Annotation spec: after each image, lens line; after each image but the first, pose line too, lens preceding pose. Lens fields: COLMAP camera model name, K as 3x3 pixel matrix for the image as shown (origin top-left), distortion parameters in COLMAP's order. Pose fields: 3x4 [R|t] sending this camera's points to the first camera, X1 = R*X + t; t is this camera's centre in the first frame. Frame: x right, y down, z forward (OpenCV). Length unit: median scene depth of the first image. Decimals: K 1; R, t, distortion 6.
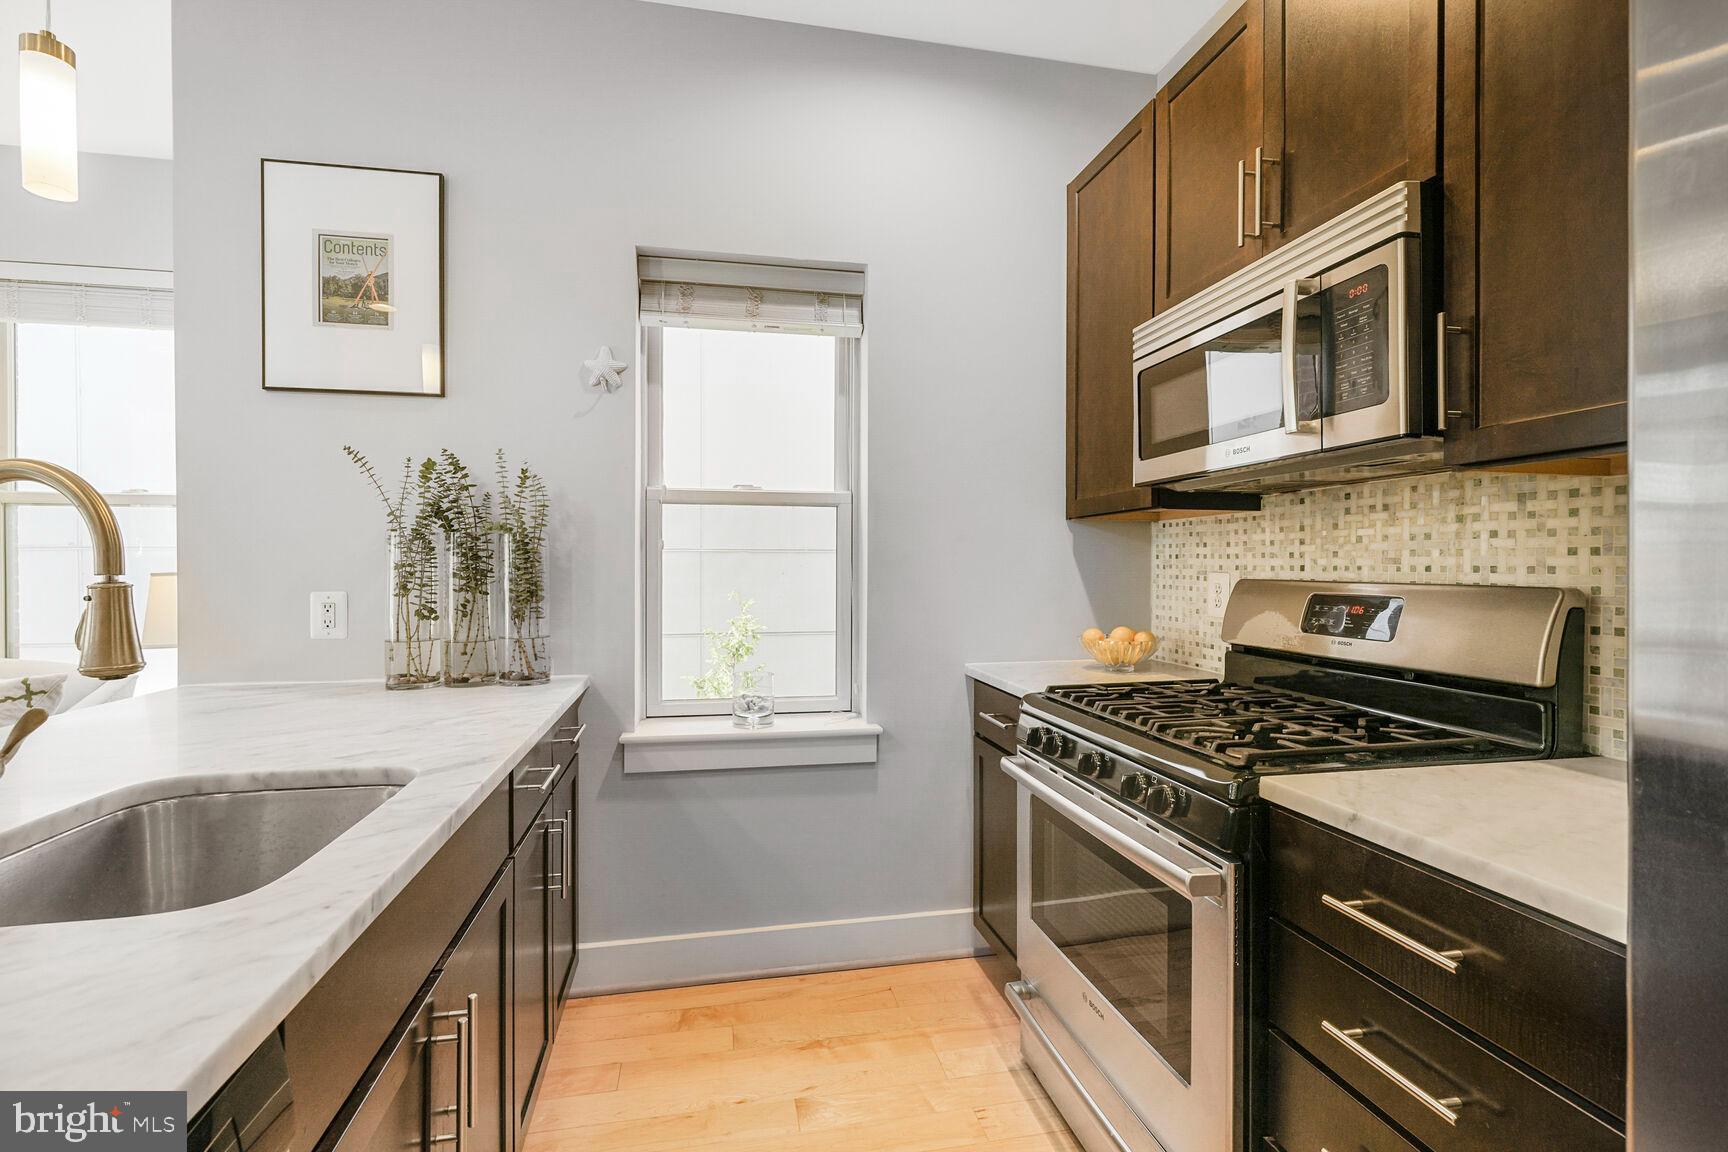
lens RADIAL K [[759.4, 0, 852.6], [0, 759.4, 570.2], [0, 0, 1]] dist [0.001083, 0.000919]
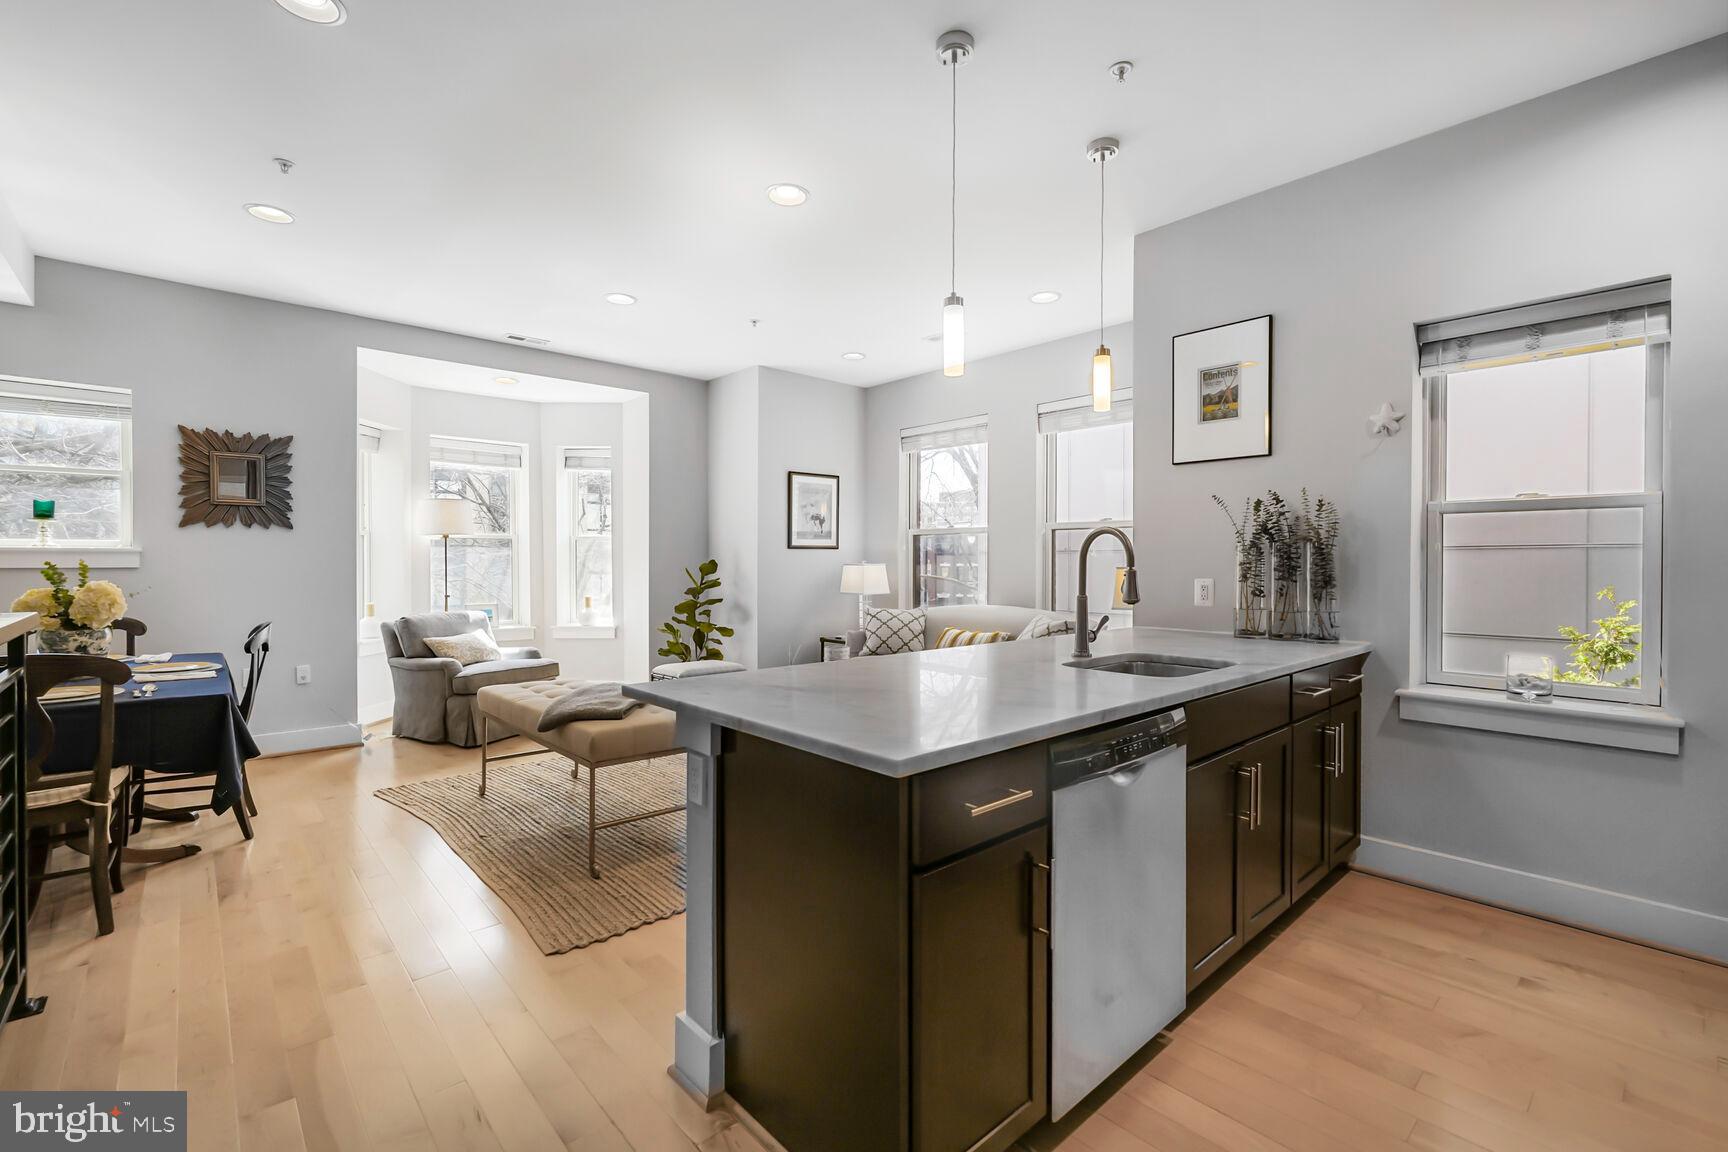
lens RADIAL K [[759.4, 0, 877.0], [0, 759.4, 570.7], [0, 0, 1]] dist [0.001083, 0.000919]
pose [[0.525772, 0.009094, -0.850577, 0.379385], [-0.005188, 0.999959, 0.007484, 0.001337], [0.850610, 0.000477, 0.525798, -0.527936]]
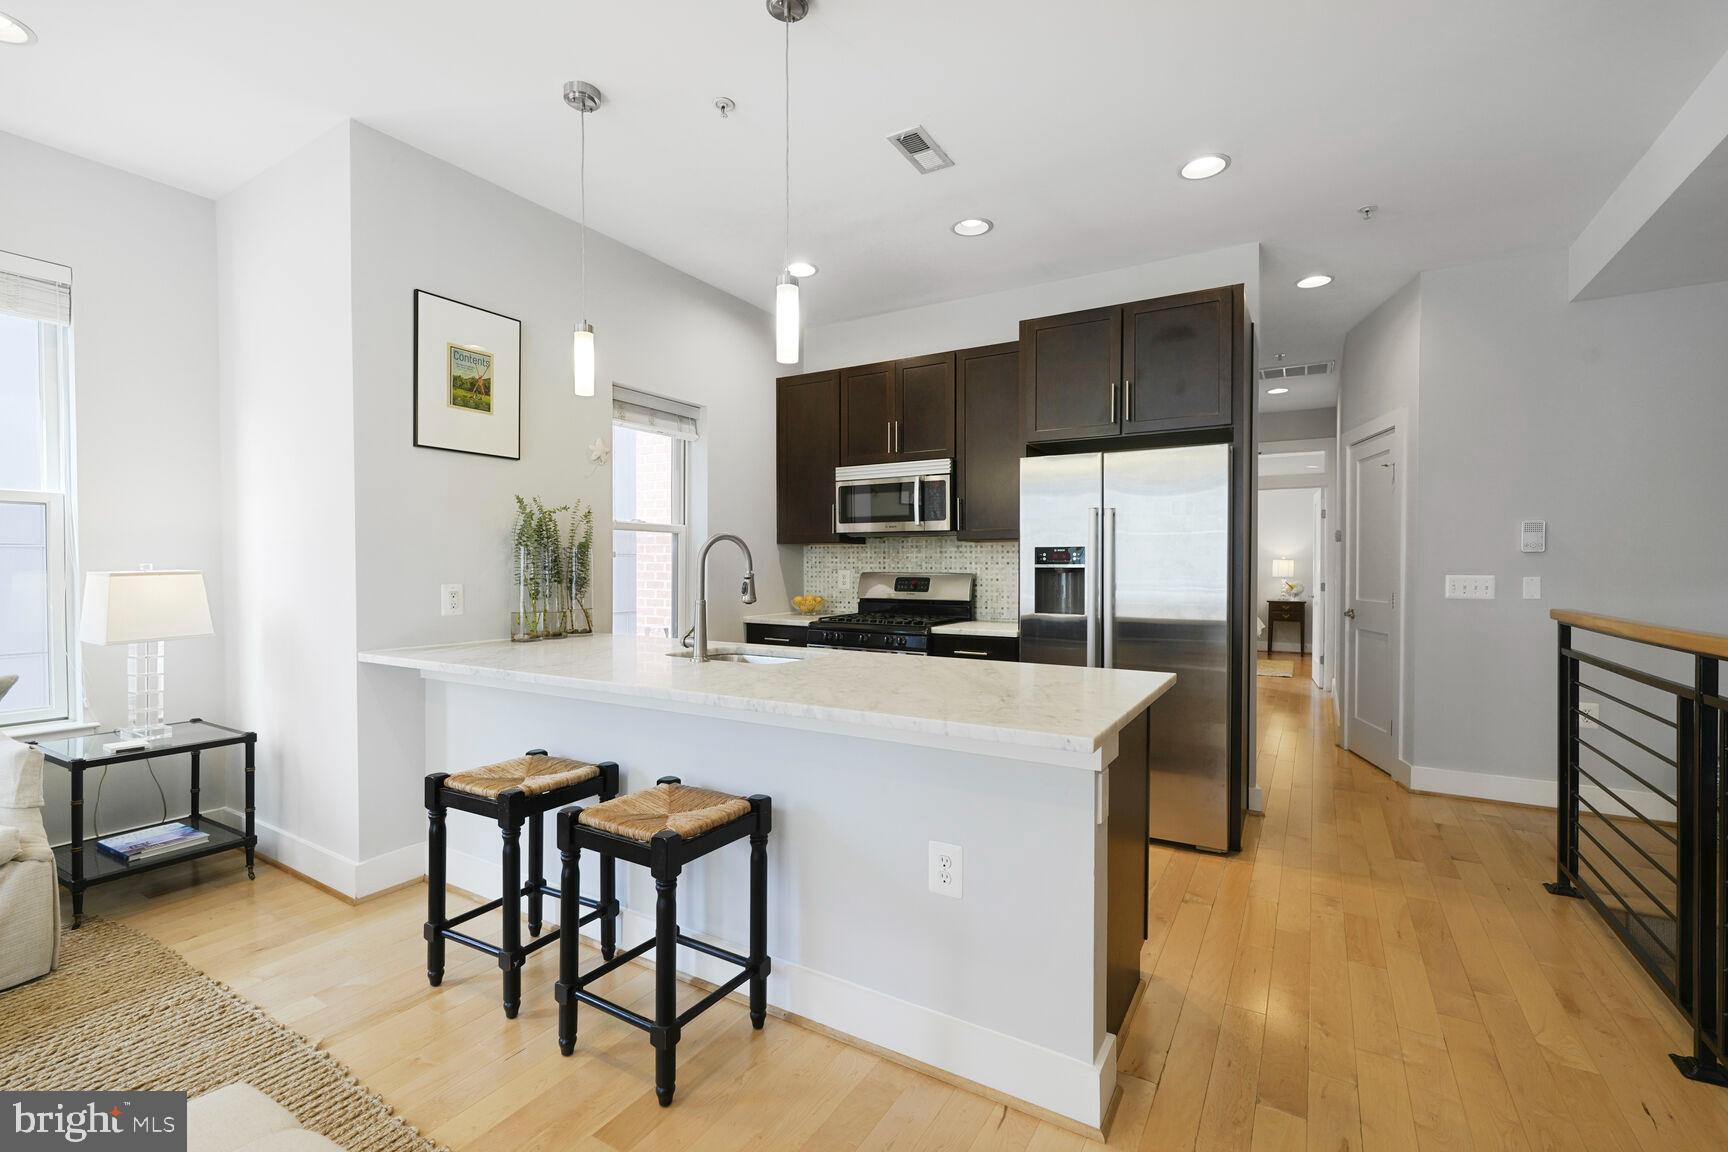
lens RADIAL K [[759.4, 0, 864.4], [0, 759.4, 575.8], [0, 0, 1]] dist [0.001083, 0.000919]
pose [[0.657666, -0.008976, 0.753256, -1.293821], [0.002101, 0.999947, 0.010081, -0.001706], [-0.753306, -0.005047, 0.657650, -0.603792]]
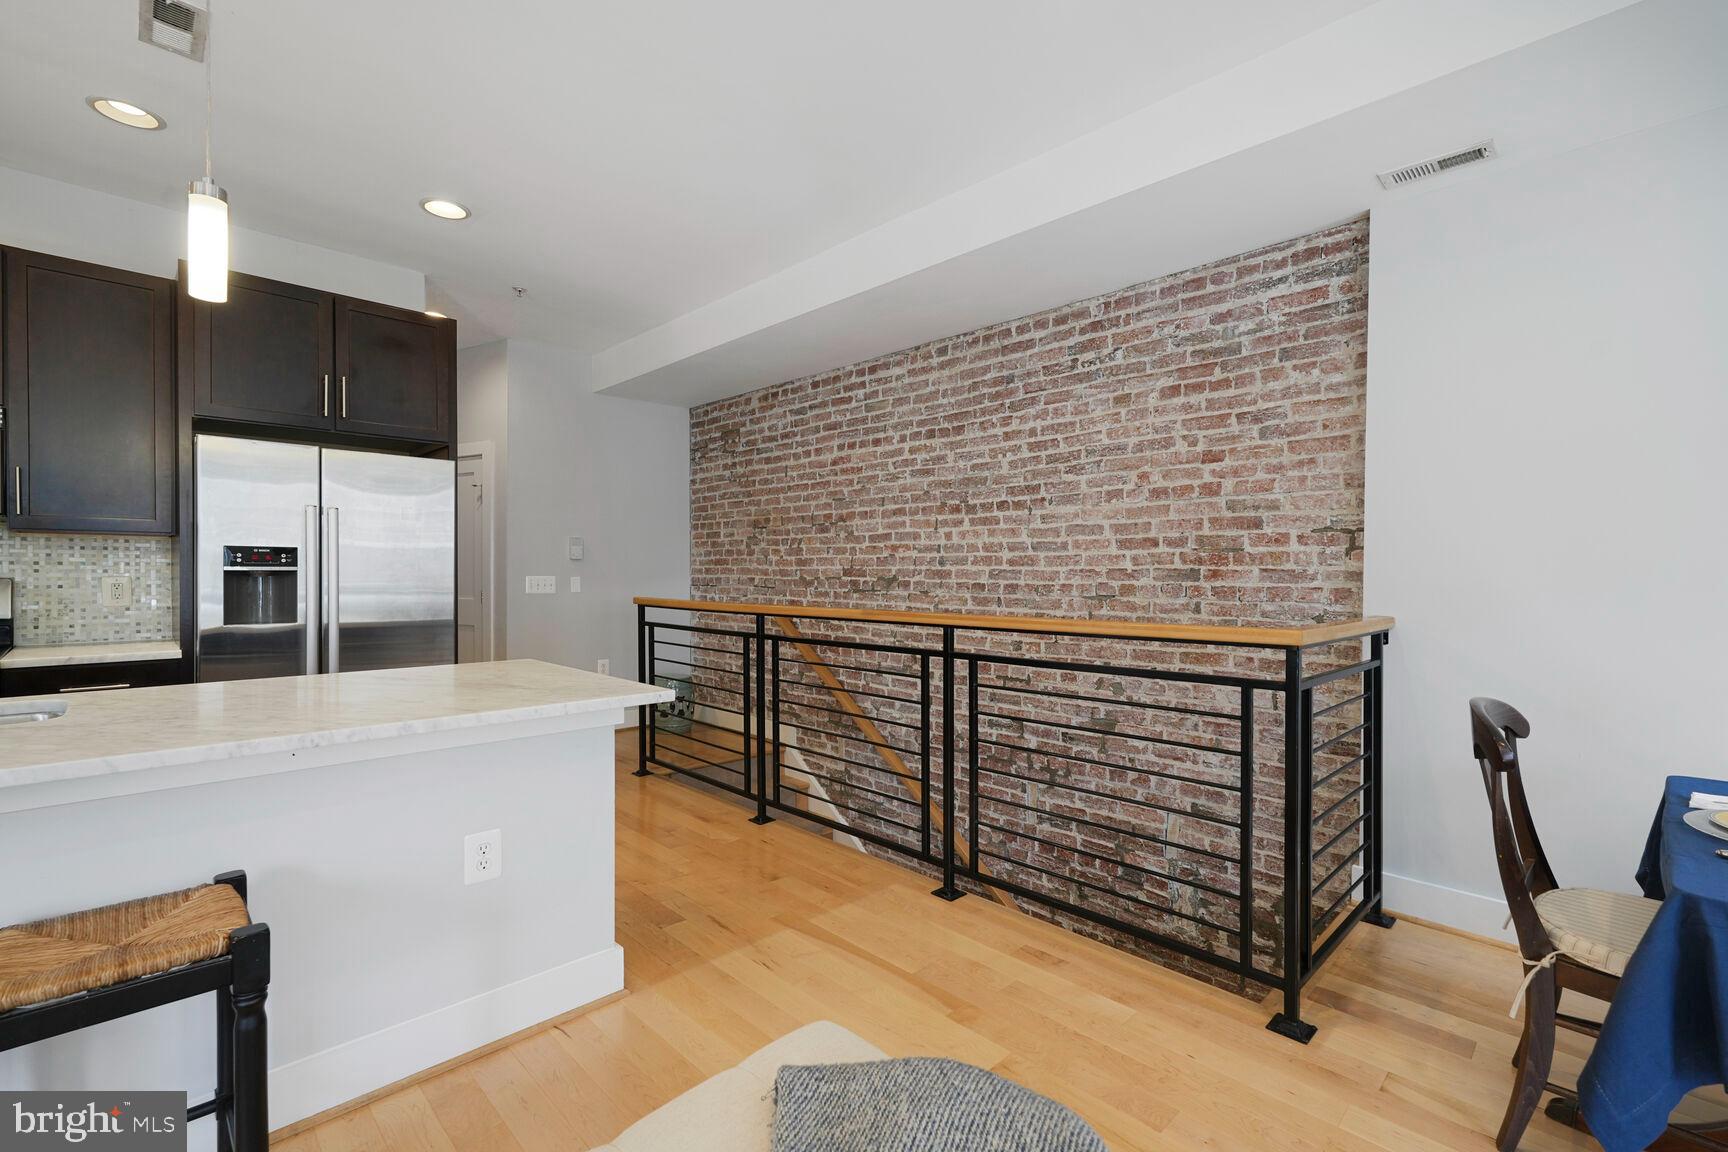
lens RADIAL K [[759.4, 0, 866.6], [0, 759.4, 577.7], [0, 0, 1]] dist [0.001083, 0.000919]
pose [[-0.556791, -0.011569, 0.830572, -1.616151], [-0.001530, 0.999916, 0.012901, -0.008420], [-0.830651, 0.005912, -0.556762, 0.047009]]
